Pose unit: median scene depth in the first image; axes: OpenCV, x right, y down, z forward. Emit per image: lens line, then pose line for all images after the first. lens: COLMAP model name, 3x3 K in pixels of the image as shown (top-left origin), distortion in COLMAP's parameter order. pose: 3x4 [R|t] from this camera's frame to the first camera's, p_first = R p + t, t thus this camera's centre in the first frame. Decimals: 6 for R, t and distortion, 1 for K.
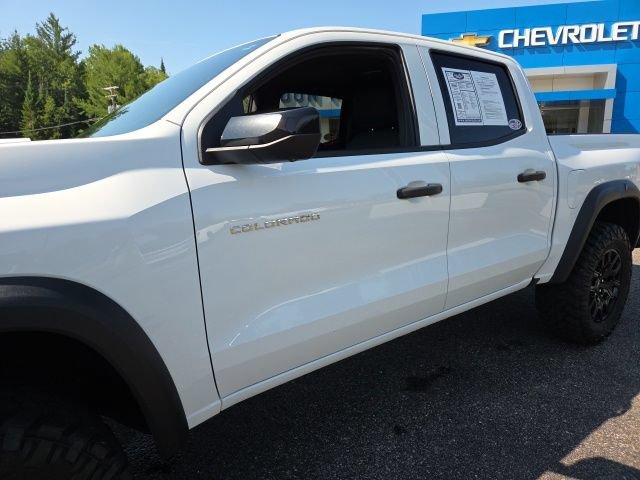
lens RADIAL K [[433.0, 0, 320.0], [0, 433.0, 240.0], [0, 0, 1]] dist [0.066526, -0.057088]
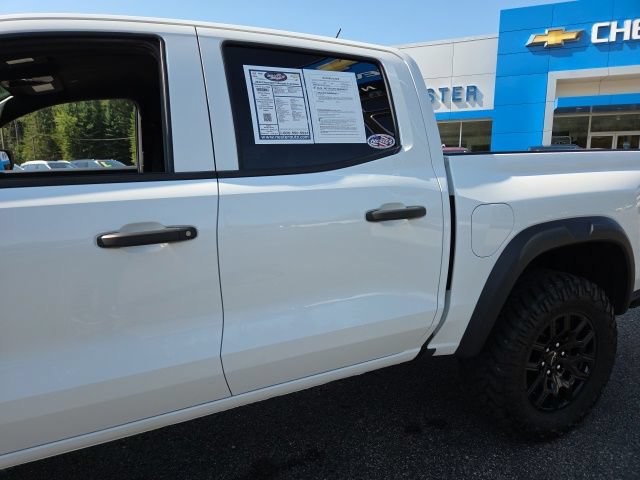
lens RADIAL K [[433.0, 0, 320.0], [0, 433.0, 240.0], [0, 0, 1]] dist [0.066526, -0.057088]
pose [[0.978878, 0.046558, -0.199074, 0.531218], [-0.048913, 0.998779, -0.006924, -0.094792], [0.198509, 0.016515, 0.979960, 0.288899]]
